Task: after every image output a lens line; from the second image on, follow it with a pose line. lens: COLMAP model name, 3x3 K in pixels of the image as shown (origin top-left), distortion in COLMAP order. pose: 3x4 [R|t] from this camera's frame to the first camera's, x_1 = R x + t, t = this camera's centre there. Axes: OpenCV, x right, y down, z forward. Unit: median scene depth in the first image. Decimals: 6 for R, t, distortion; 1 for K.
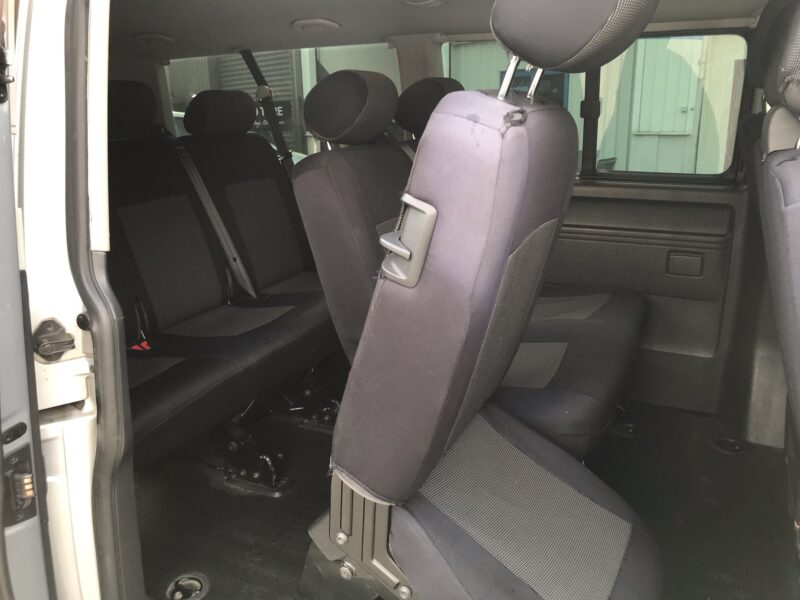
lens RADIAL K [[662.0, 0, 400.5], [0, 662.0, 301.4], [0, 0, 1]] dist [-0.003464, -0.002014]
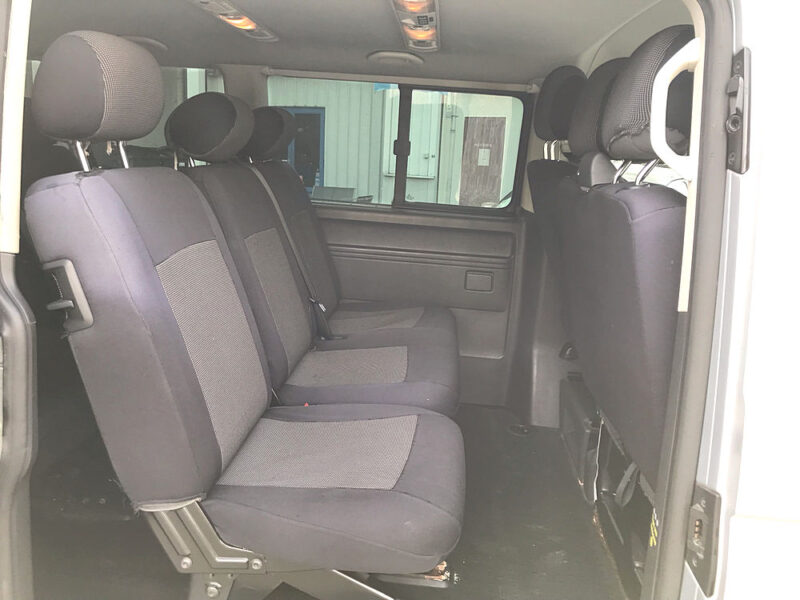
lens RADIAL K [[659.9, 0, 400.3], [0, 659.9, 302.8], [0, 0, 1]] dist [0.032257, -0.030892]
pose [[0.925887, -0.014392, 0.377525, -0.158965], [0.033378, 0.998483, -0.043797, 0.030720], [-0.376322, 0.053152, 0.924963, -0.052806]]
